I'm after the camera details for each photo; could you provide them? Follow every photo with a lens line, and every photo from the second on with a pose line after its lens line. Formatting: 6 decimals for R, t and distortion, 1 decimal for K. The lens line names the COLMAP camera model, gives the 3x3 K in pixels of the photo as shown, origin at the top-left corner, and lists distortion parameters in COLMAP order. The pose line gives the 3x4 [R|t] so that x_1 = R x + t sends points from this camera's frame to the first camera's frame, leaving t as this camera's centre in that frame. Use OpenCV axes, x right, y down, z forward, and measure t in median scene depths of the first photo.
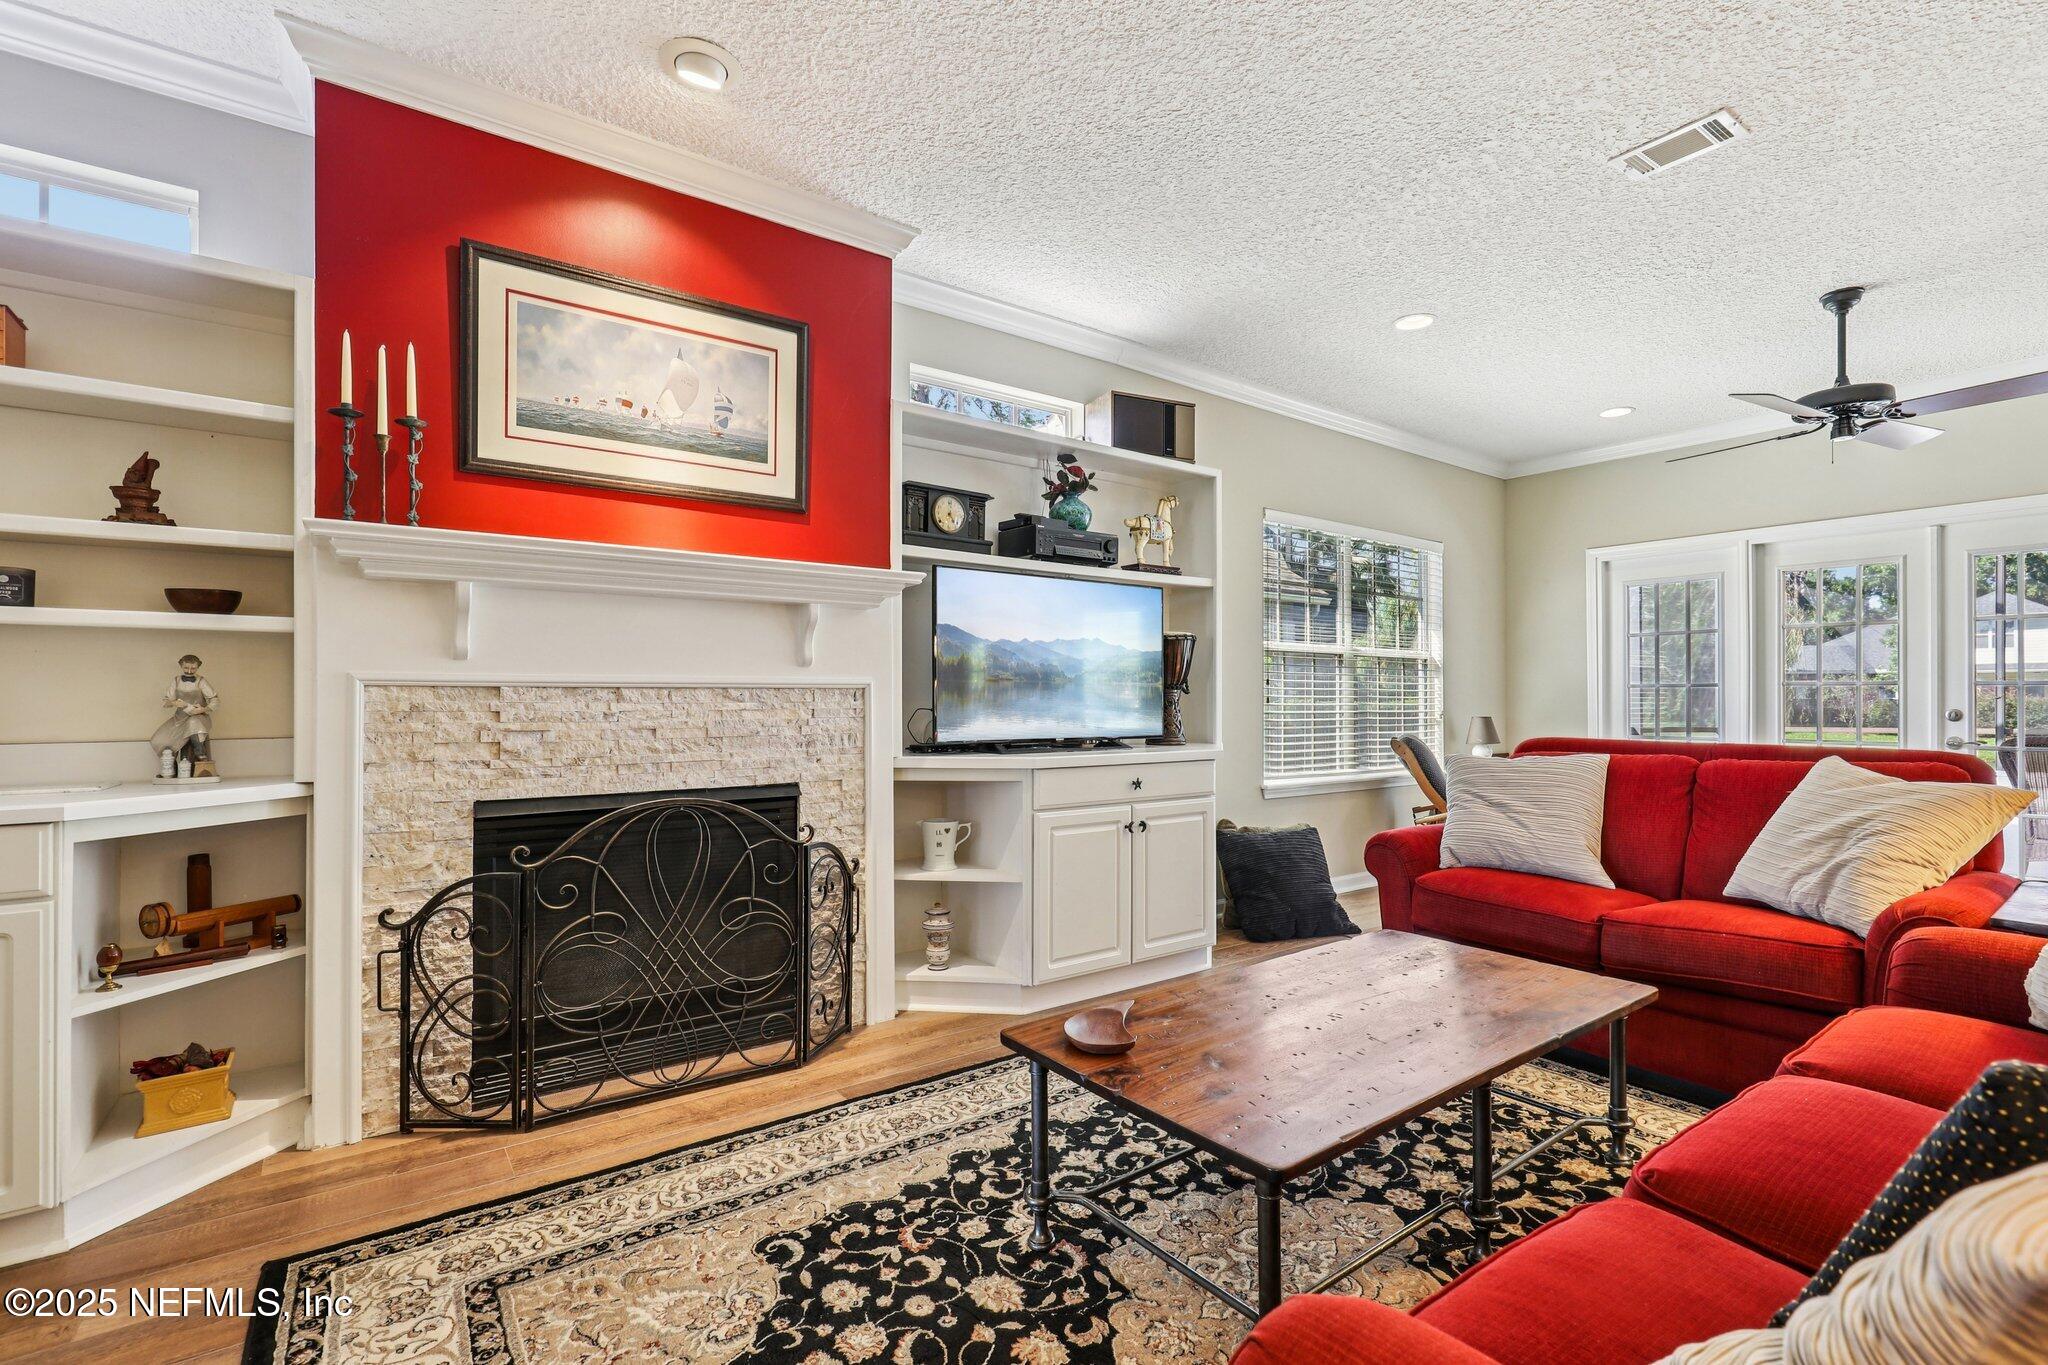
lens RADIAL K [[934.7, 0, 1034.3], [0, 934.7, 685.9], [0, 0, 1]] dist [0.001808, 0.000623]
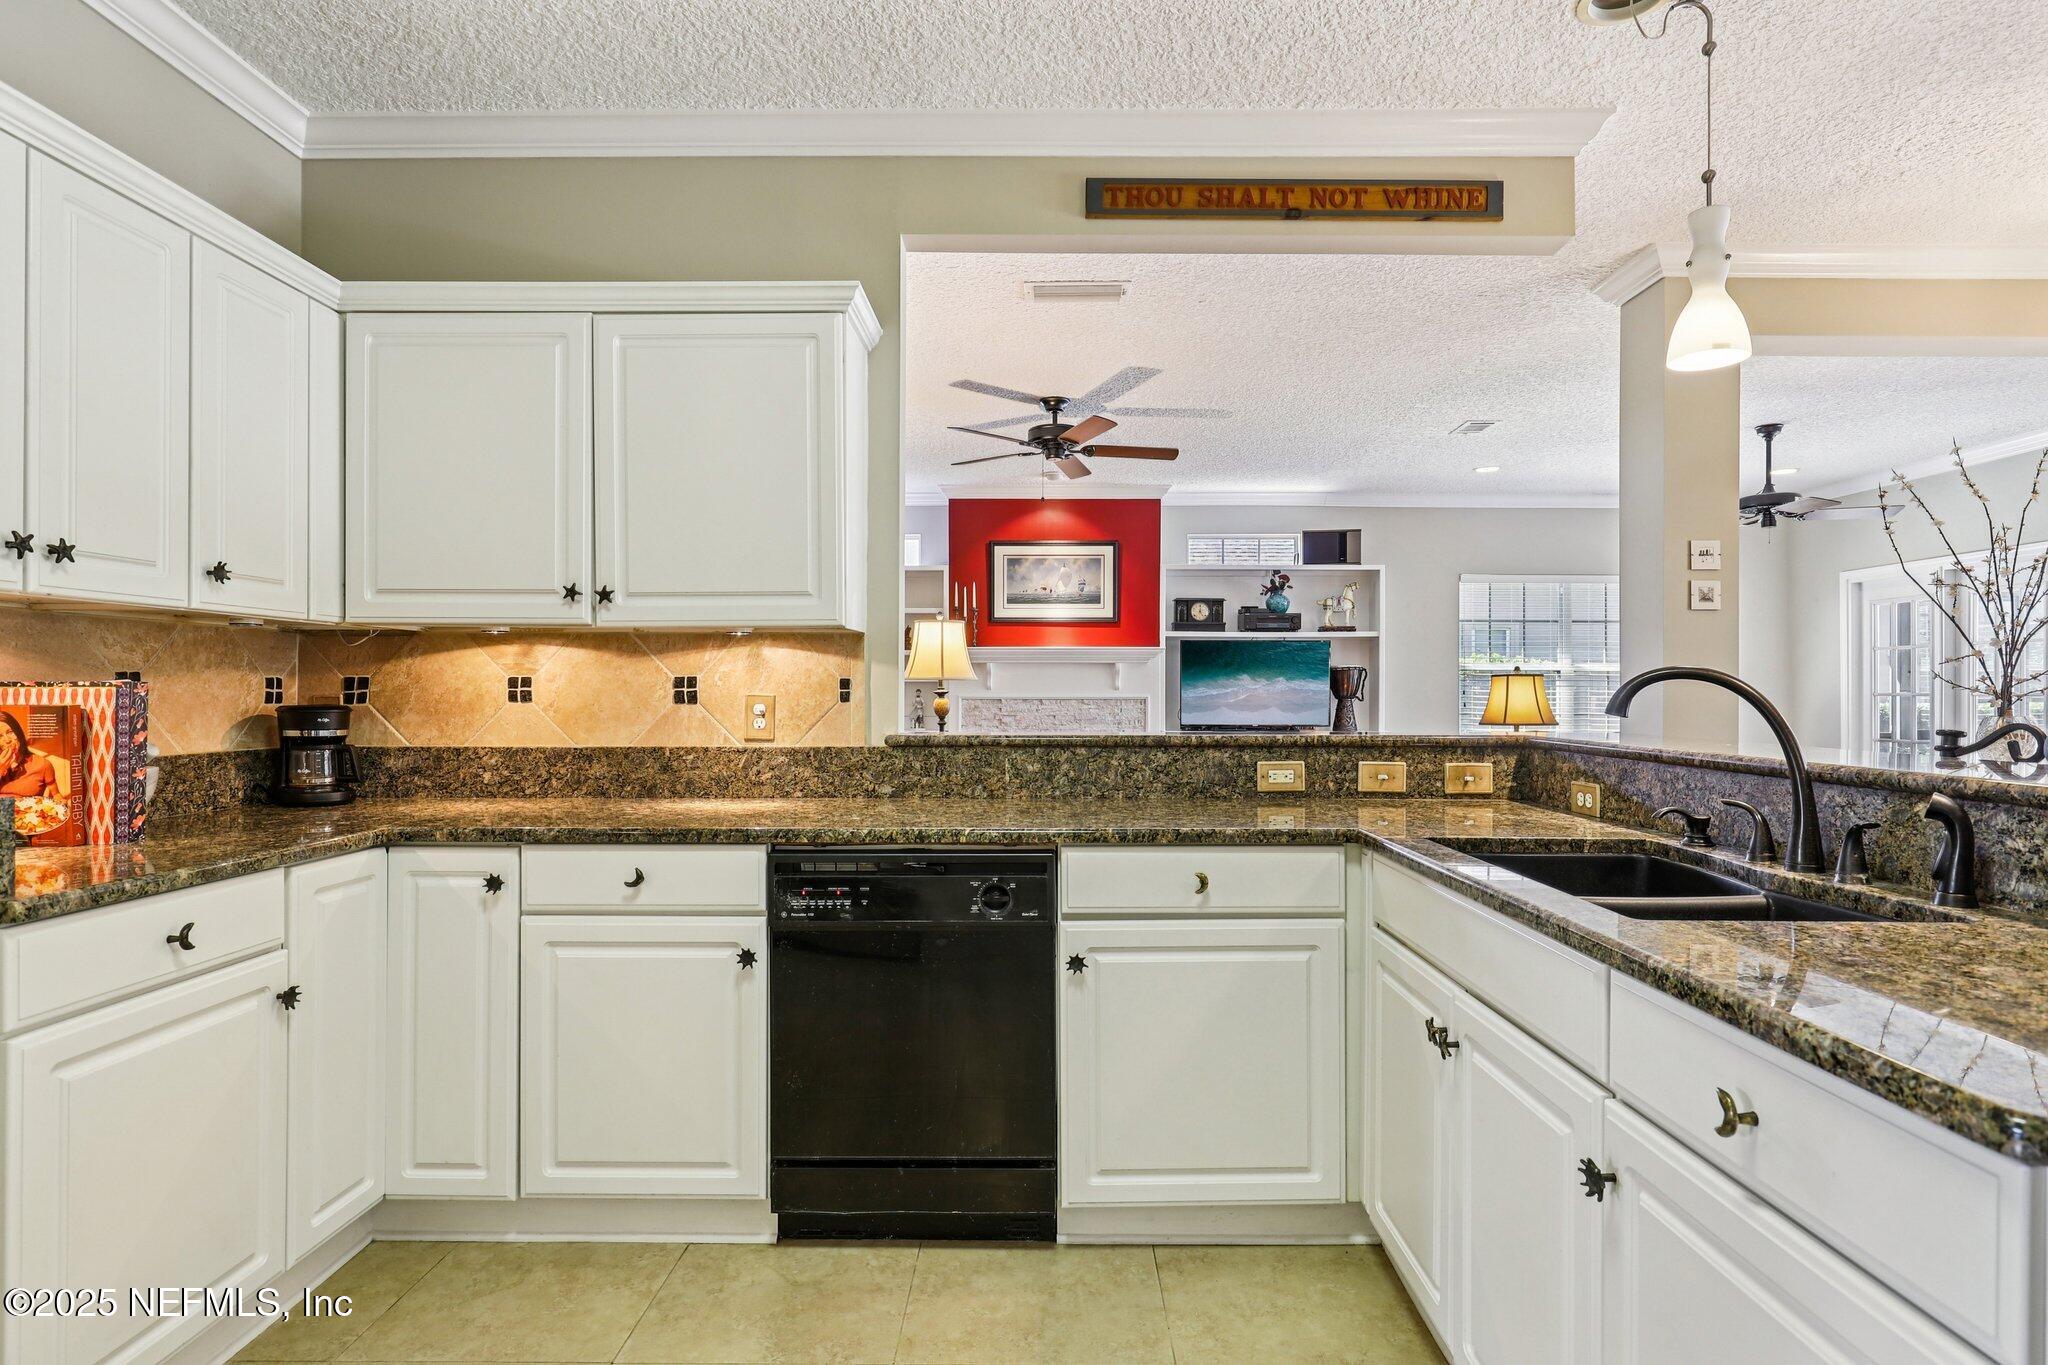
lens RADIAL K [[1072.8, 0, 1035.9], [0, 1072.8, 687.0], [0, 0, 1]] dist [0.003360, -0.000292]
pose [[0.804034, -0.002403, -0.594578, 1.115895], [0.007268, 0.999957, 0.005786, -0.042700], [0.594538, -0.008974, 0.804017, -1.191685]]
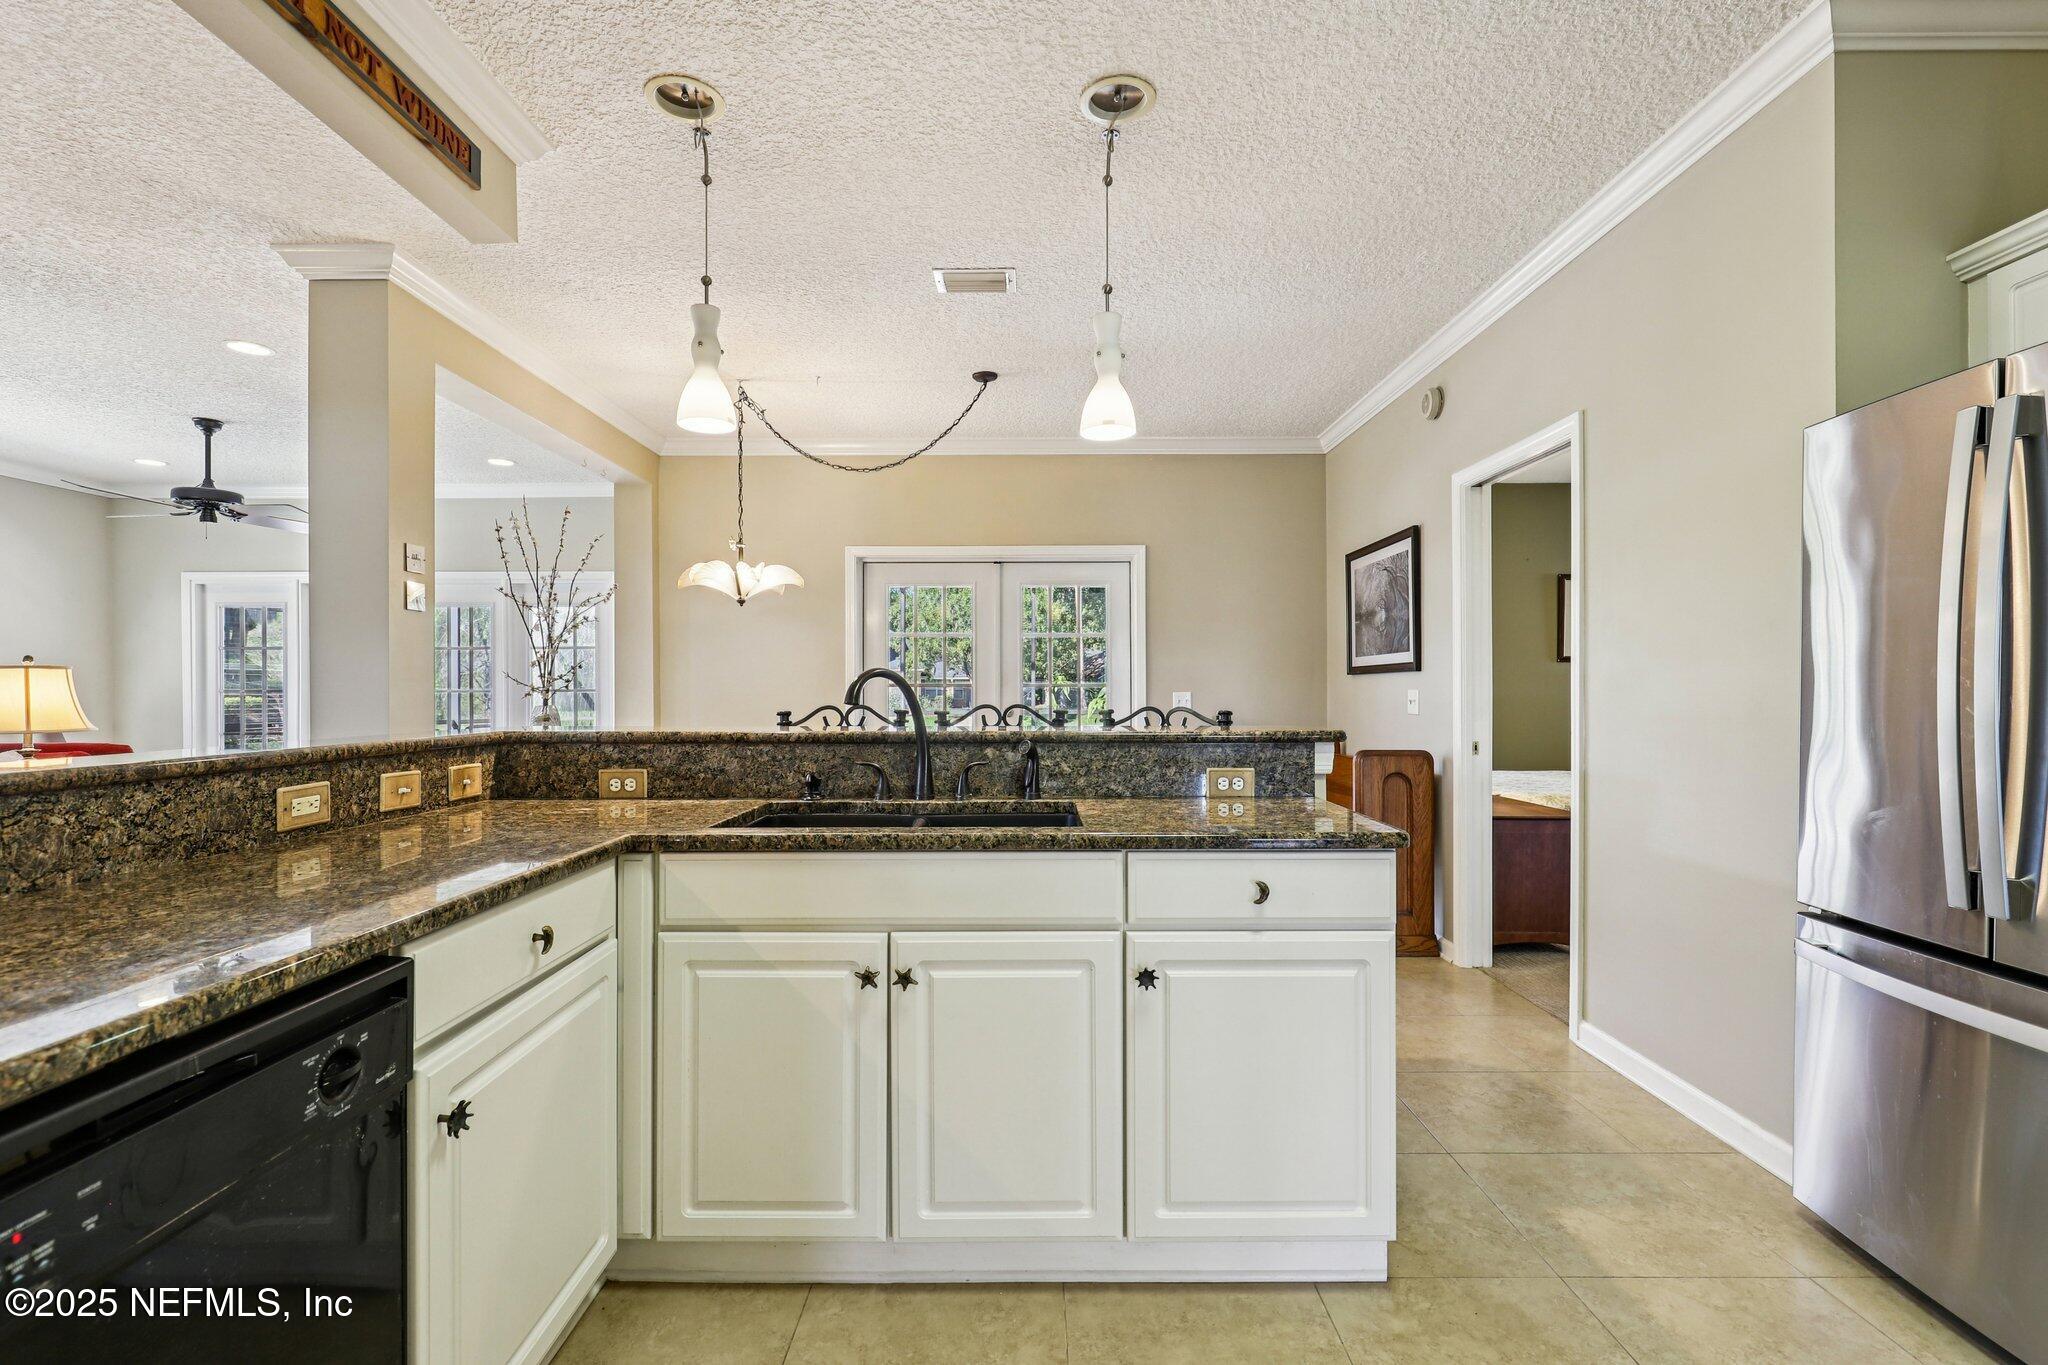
lens RADIAL K [[934.7, 0, 1034.3], [0, 934.7, 685.9], [0, 0, 1]] dist [0.001808, 0.000623]
pose [[0.584114, -0.001043, 0.811671, 0.512025], [-0.007113, 0.999954, 0.006404, -0.039418], [-0.811641, -0.009514, 0.584079, -1.018679]]
